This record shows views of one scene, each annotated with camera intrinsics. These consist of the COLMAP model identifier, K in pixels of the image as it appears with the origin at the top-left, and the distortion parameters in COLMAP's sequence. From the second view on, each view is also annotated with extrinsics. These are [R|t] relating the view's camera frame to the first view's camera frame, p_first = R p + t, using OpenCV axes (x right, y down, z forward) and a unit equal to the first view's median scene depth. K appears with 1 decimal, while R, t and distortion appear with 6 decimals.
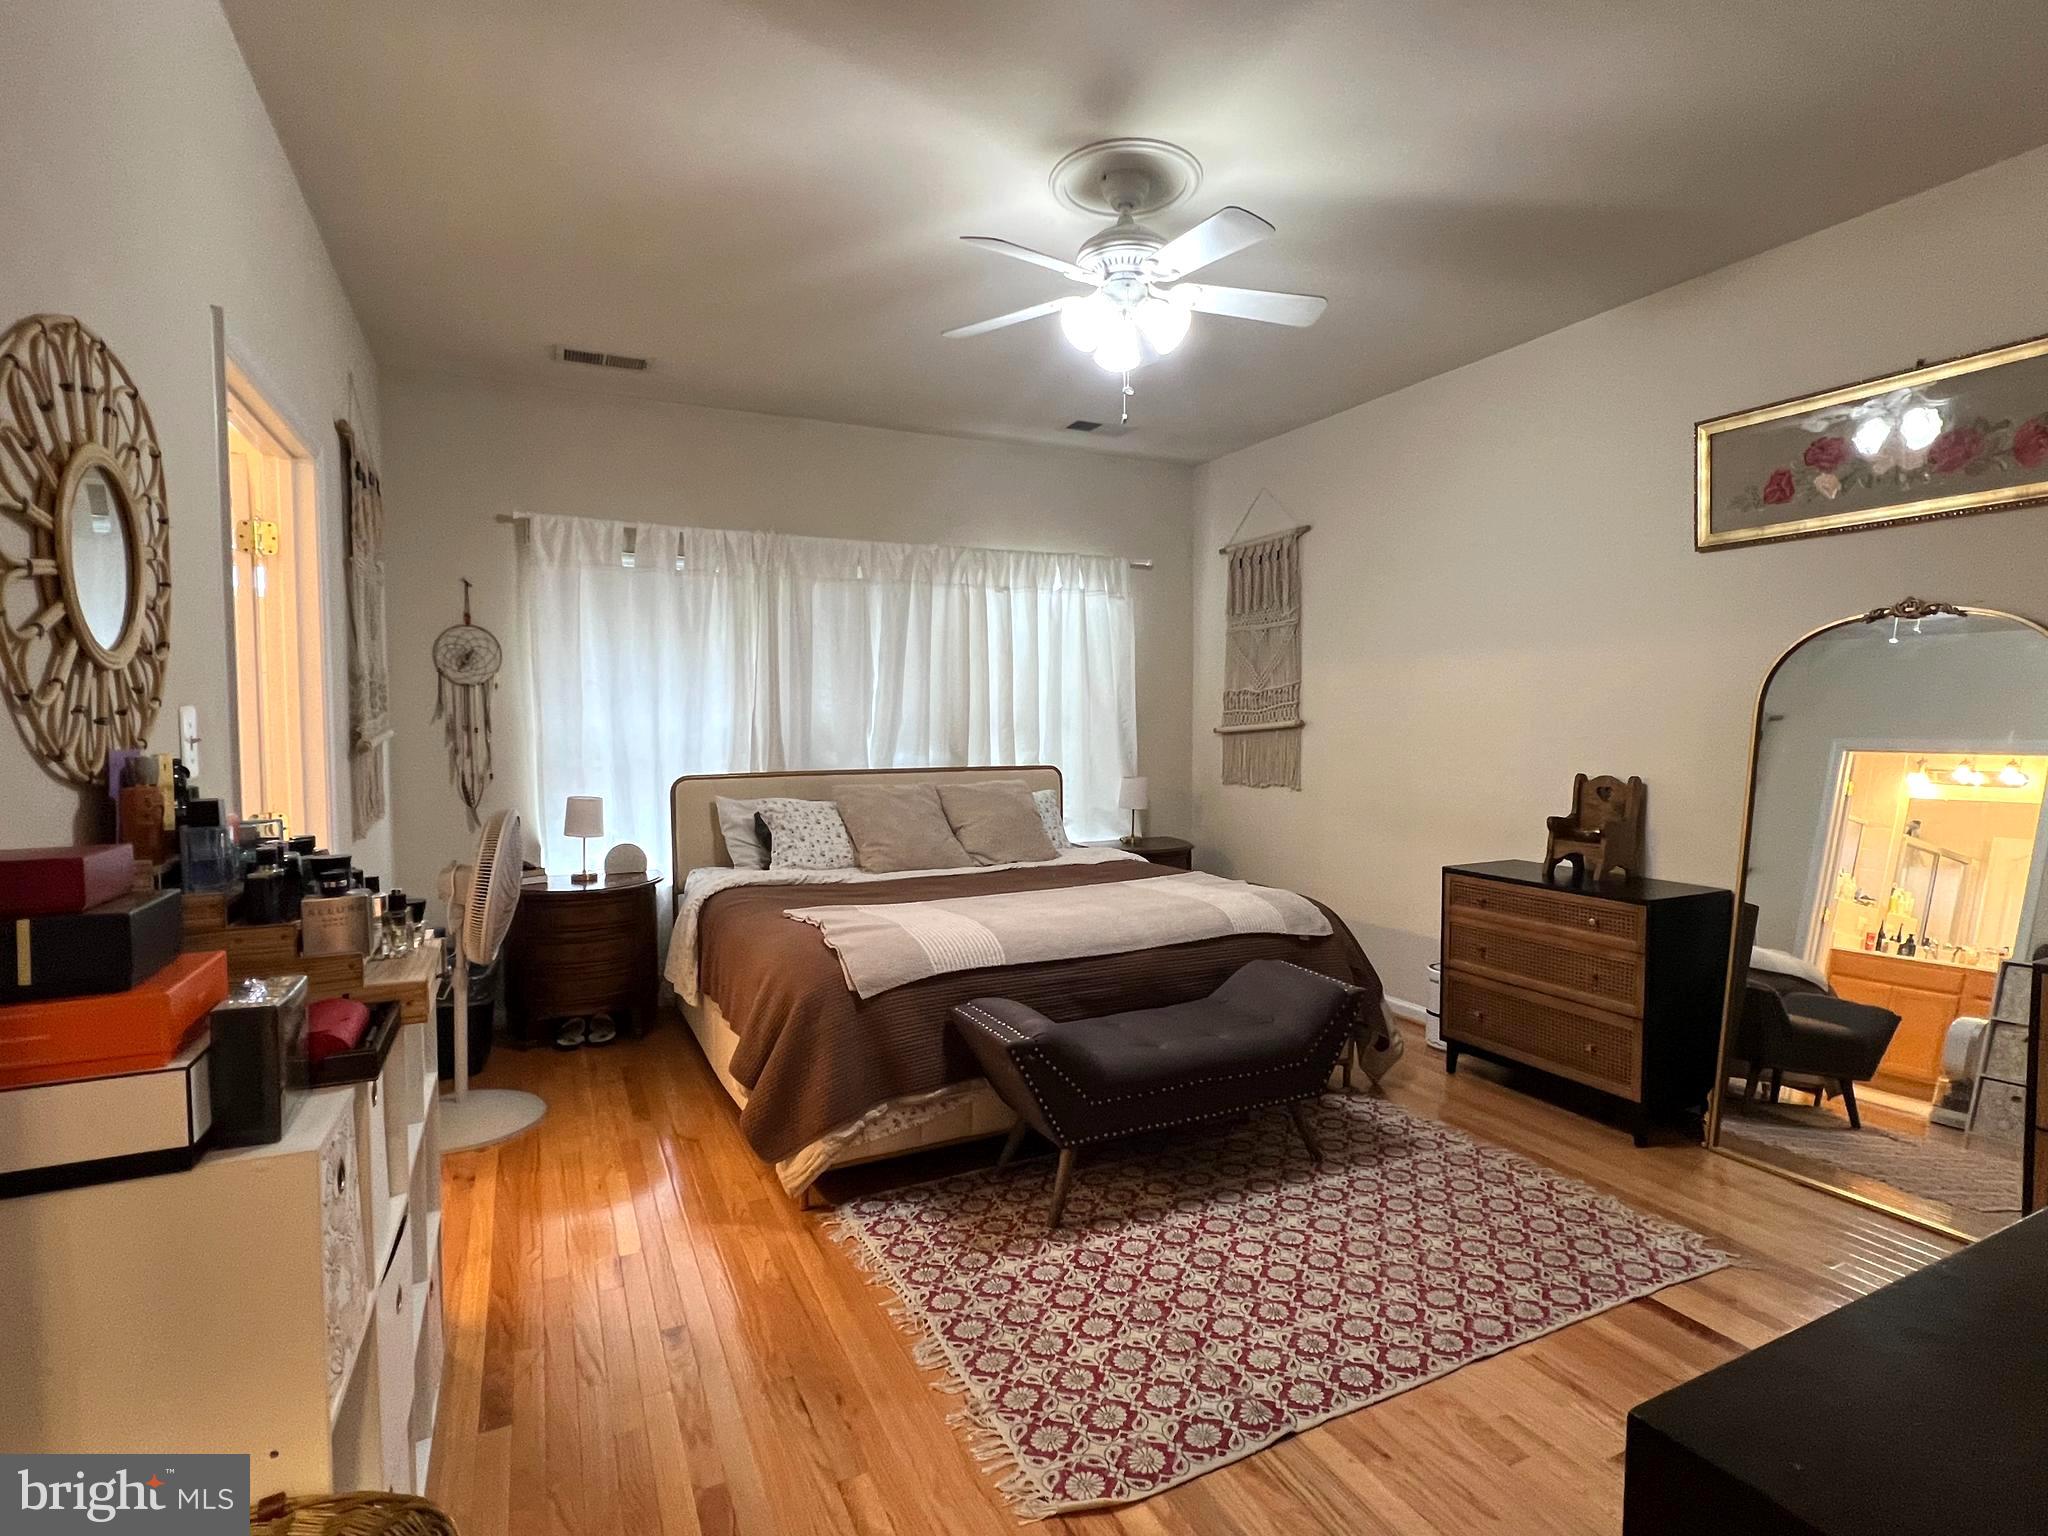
lens RADIAL K [[1021.1, 0, 1025.1], [0, 1021.1, 771.8], [0, 0, 1]] dist [0.001820, 0.000130]
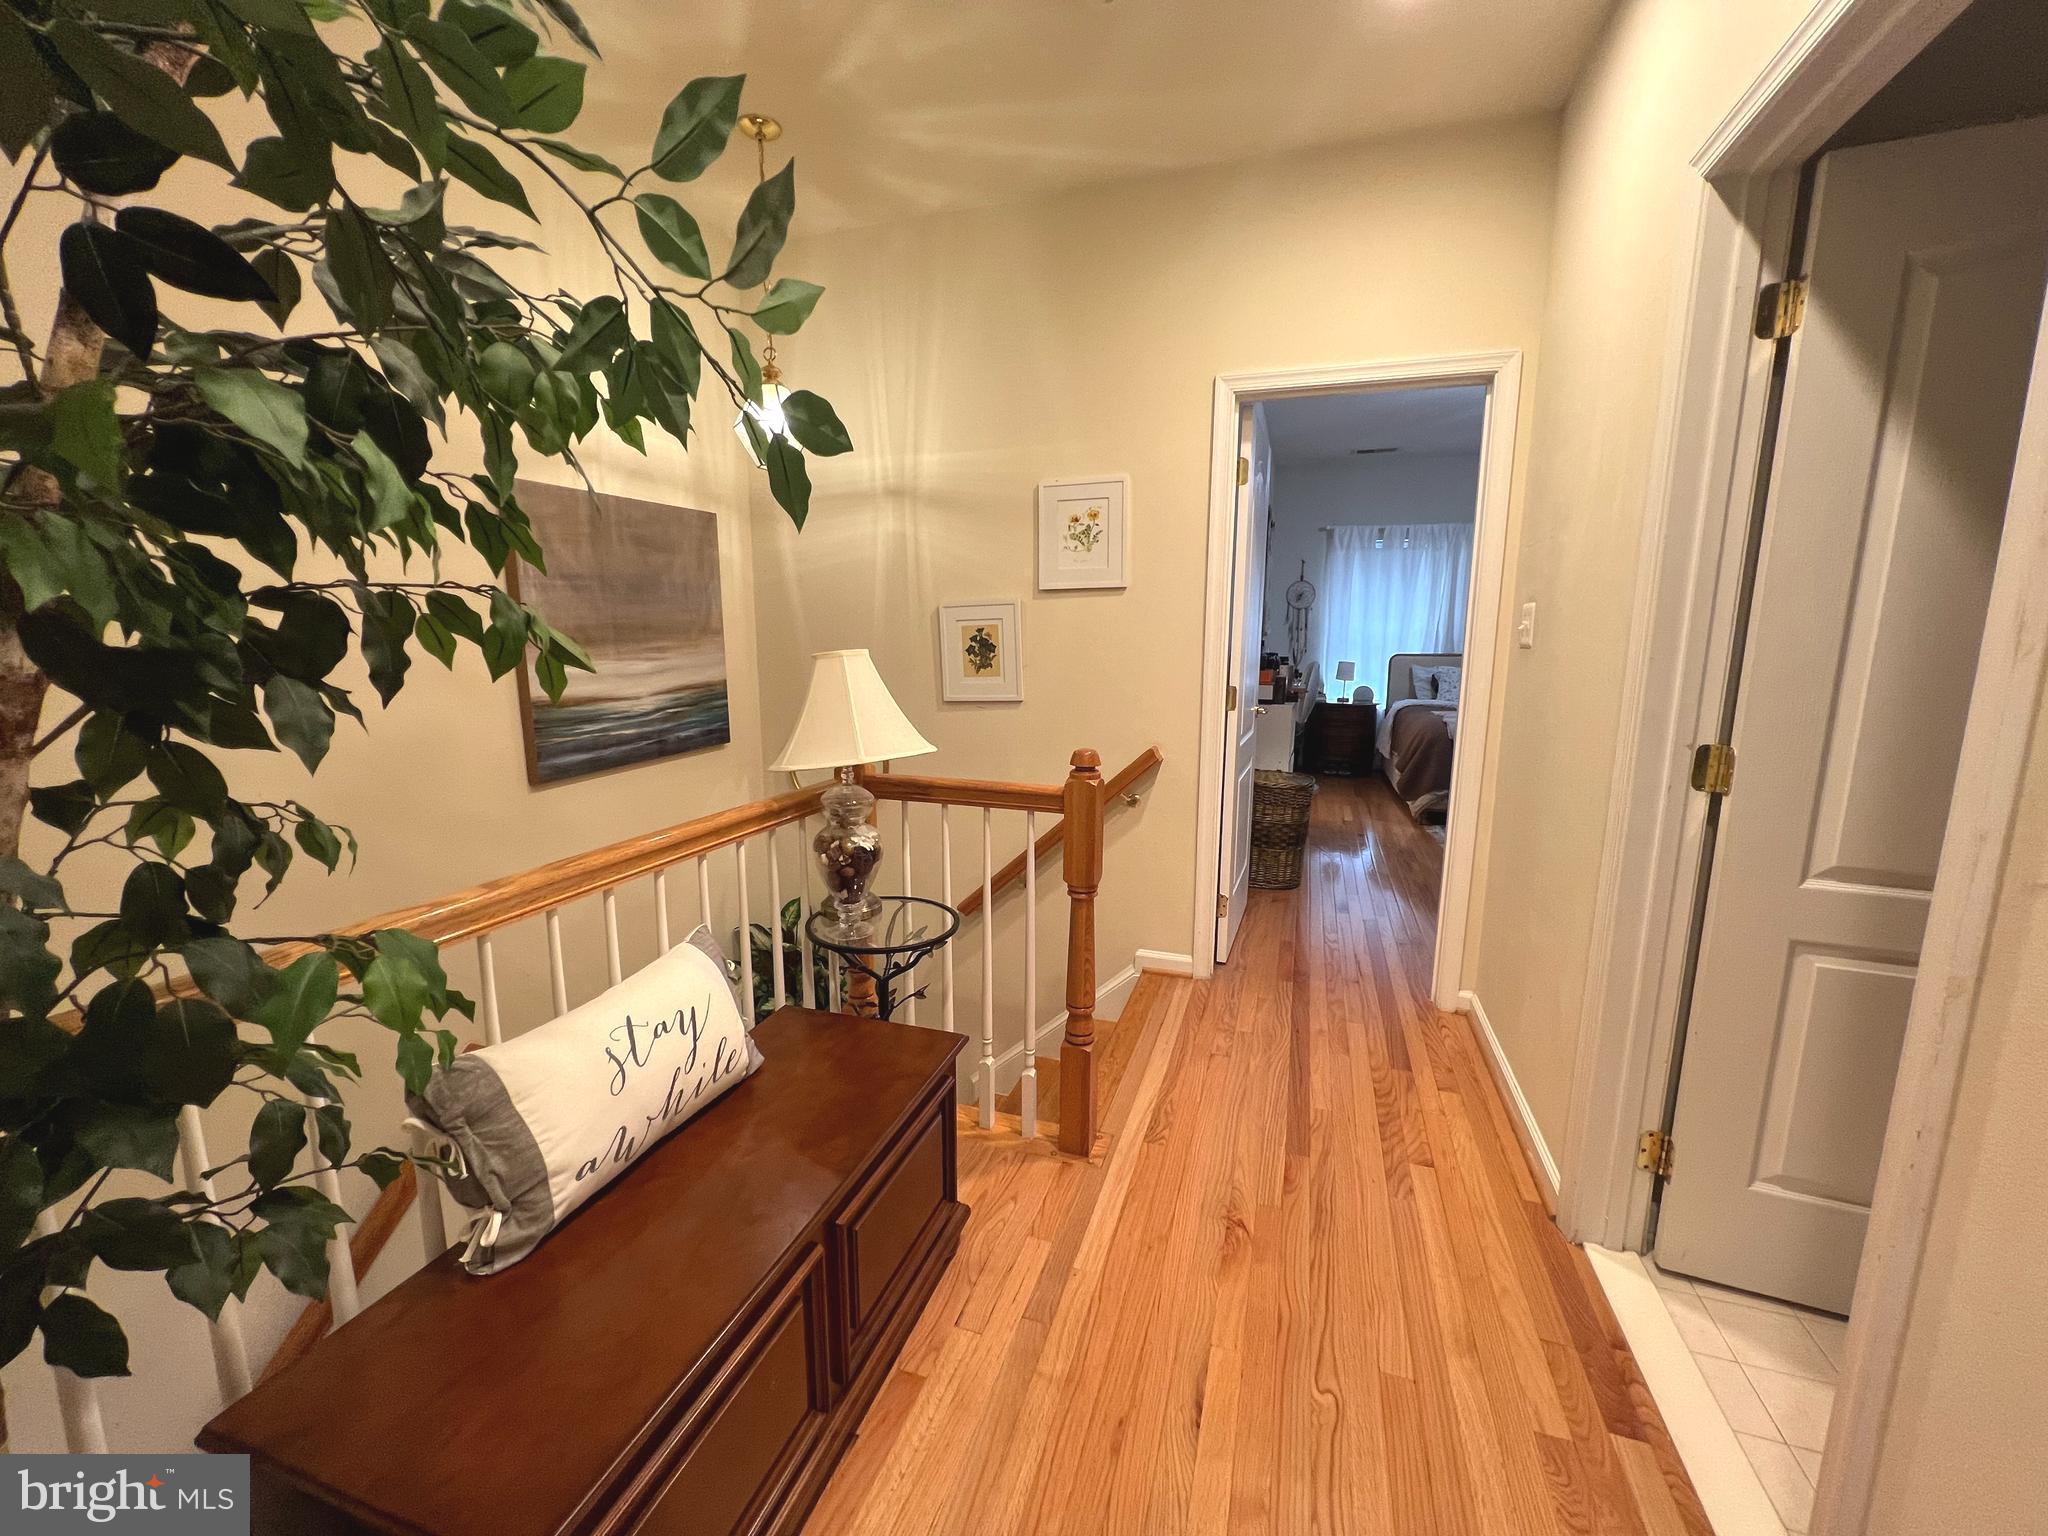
lens RADIAL K [[821.3, 0, 1018.9], [0, 821.3, 766.6], [0, 0, 1]] dist [0.001433, 0.000008]
pose [[0.709847, 0.124654, -0.693238, 0.291037], [-0.039184, 0.989680, 0.137835, 0.031320], [0.703265, -0.070678, 0.707405, -0.691860]]
